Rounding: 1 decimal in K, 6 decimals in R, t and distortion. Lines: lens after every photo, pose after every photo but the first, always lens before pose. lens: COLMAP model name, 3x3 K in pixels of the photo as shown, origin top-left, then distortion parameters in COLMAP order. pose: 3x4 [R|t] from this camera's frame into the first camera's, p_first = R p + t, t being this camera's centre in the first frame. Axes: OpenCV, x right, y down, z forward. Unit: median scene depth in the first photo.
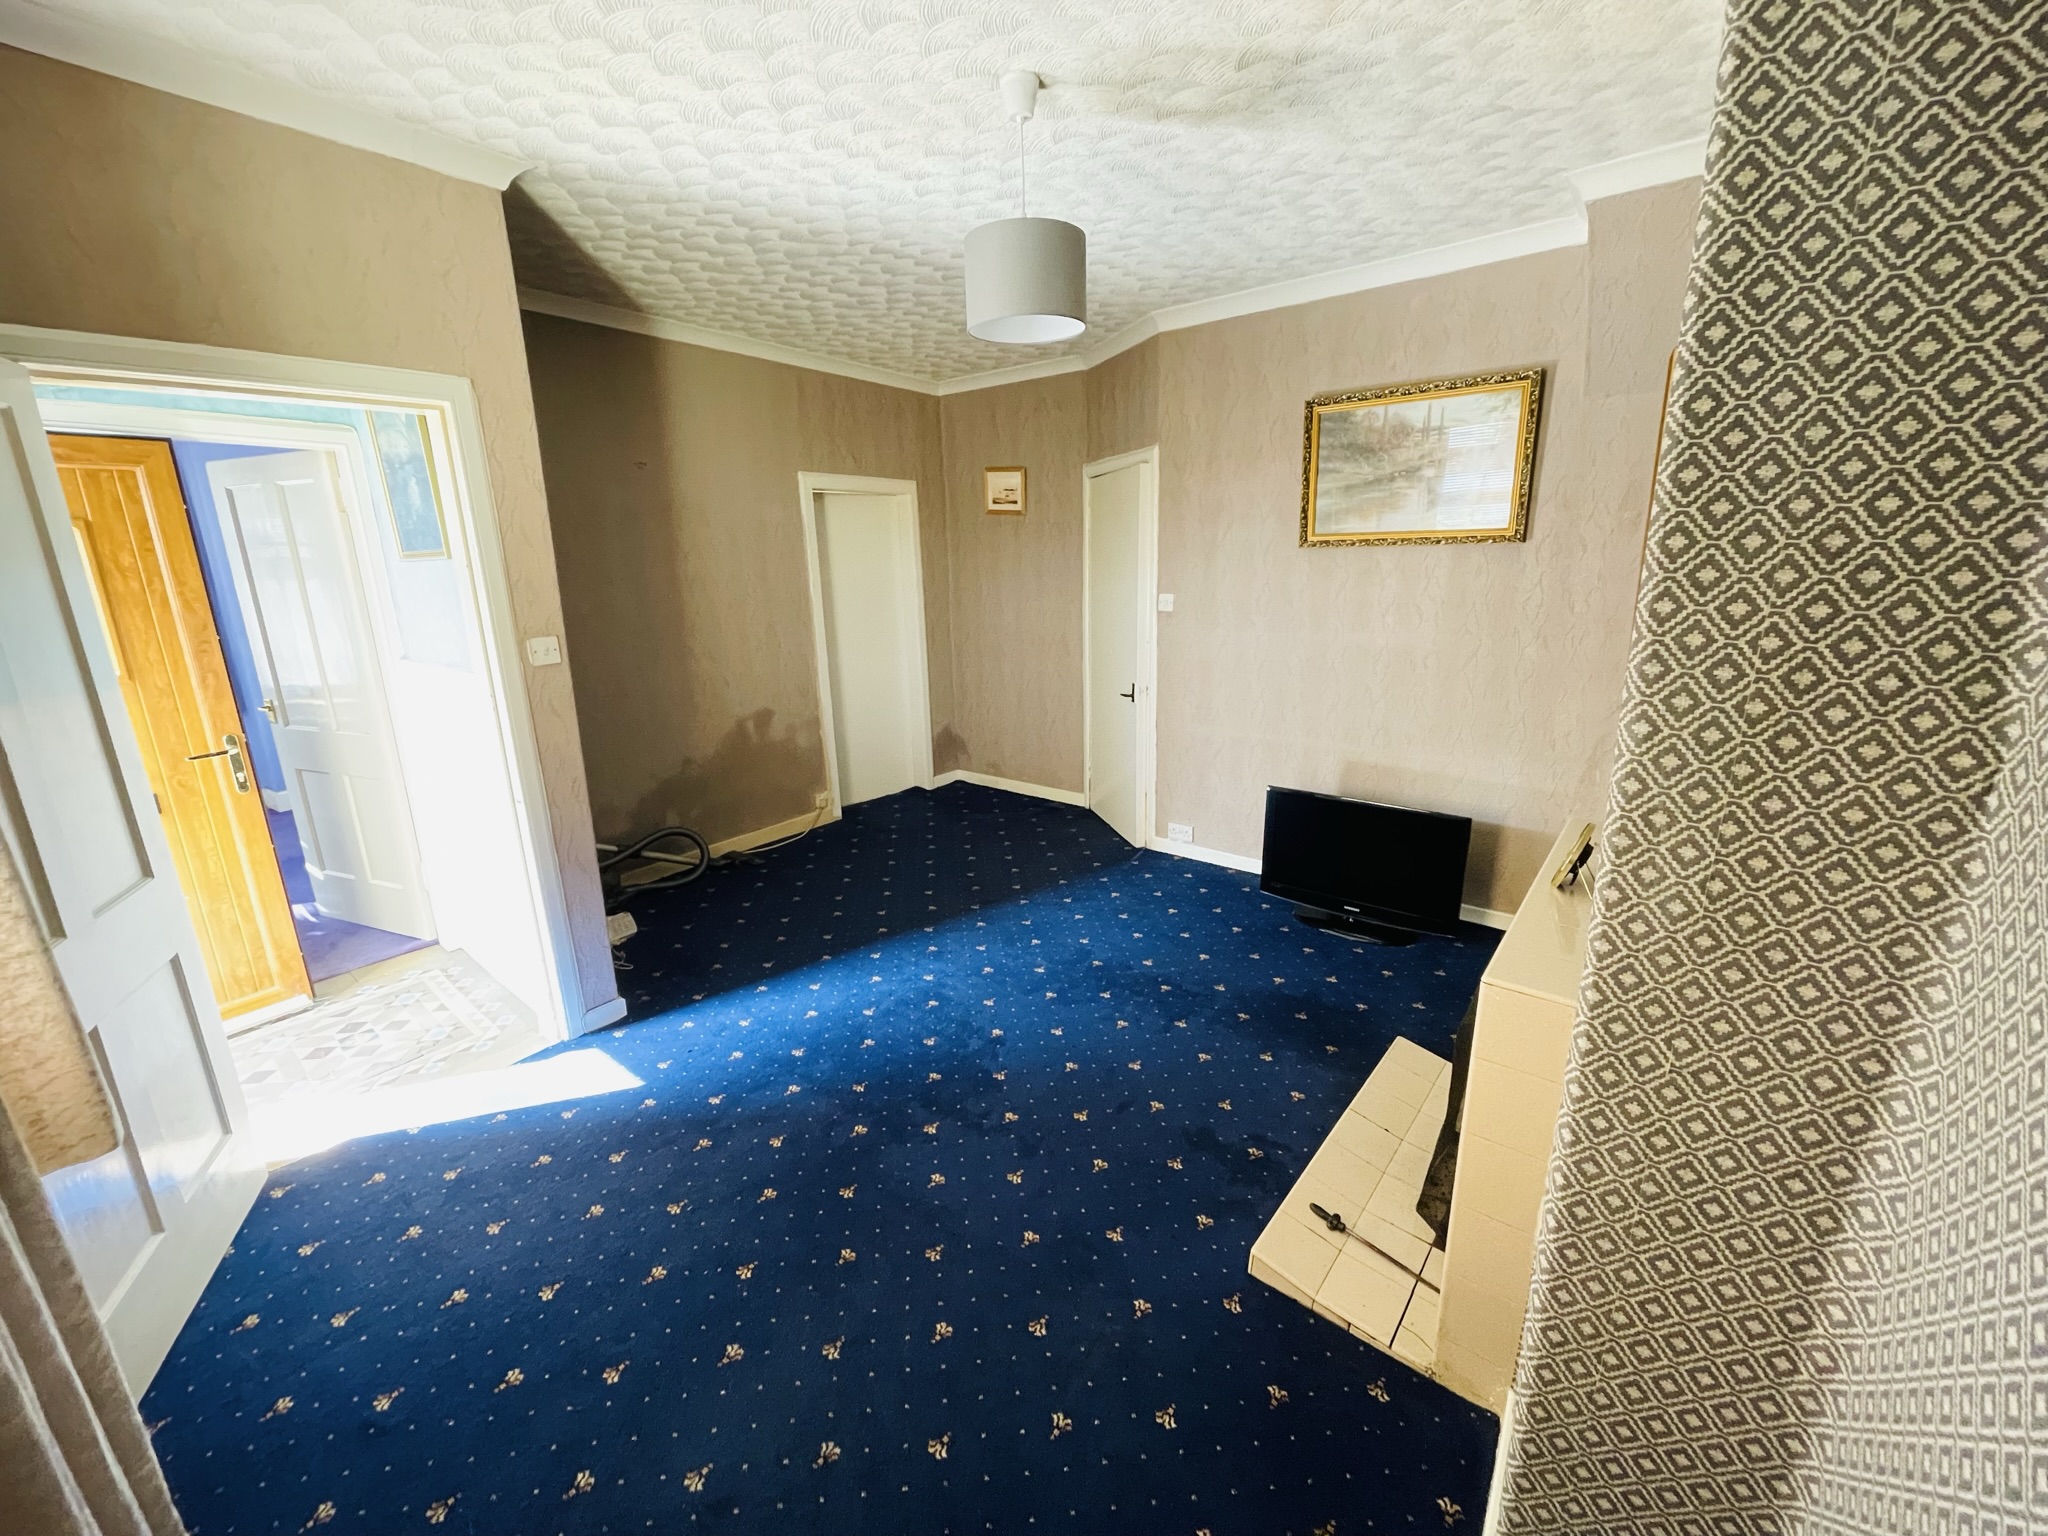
lens RADIAL K [[822.2, 0, 1024.0], [0, 822.2, 768.0], [0, 0, 1]] dist [0.000757, 0.000127]
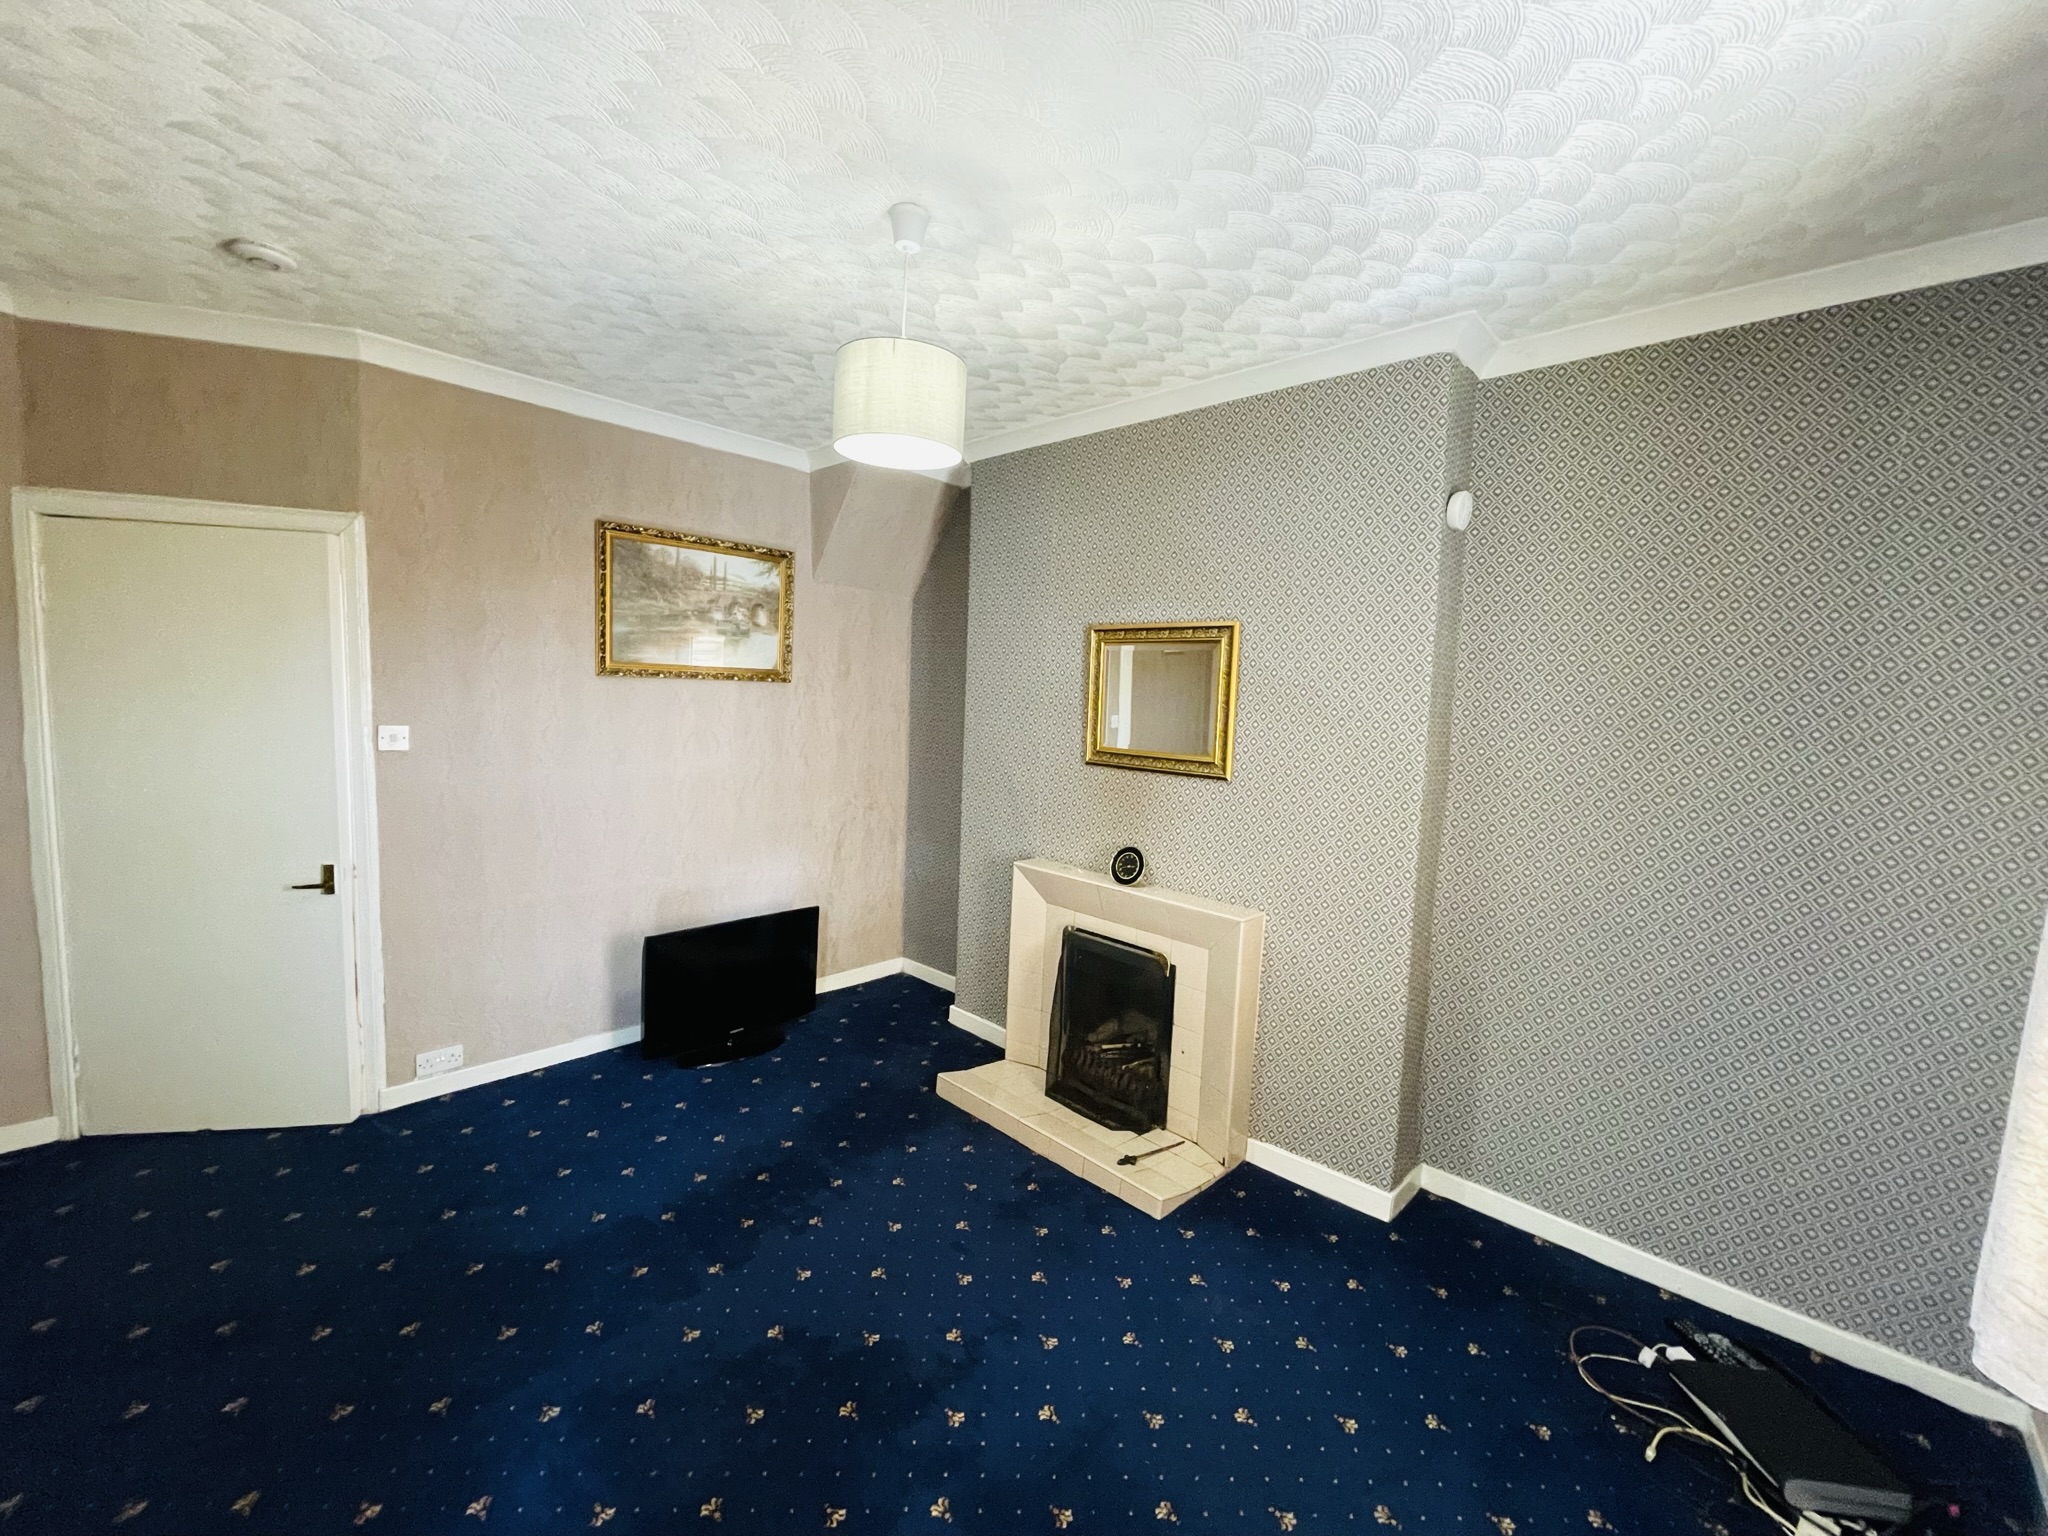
lens RADIAL K [[822.2, 0, 1024.0], [0, 822.2, 768.0], [0, 0, 1]] dist [0.000757, 0.000127]
pose [[0.080333, -0.069685, 0.994329, -0.537520], [0.201668, 0.978059, 0.052251, -0.120704], [-0.976154, 0.196327, 0.092624, 0.481675]]
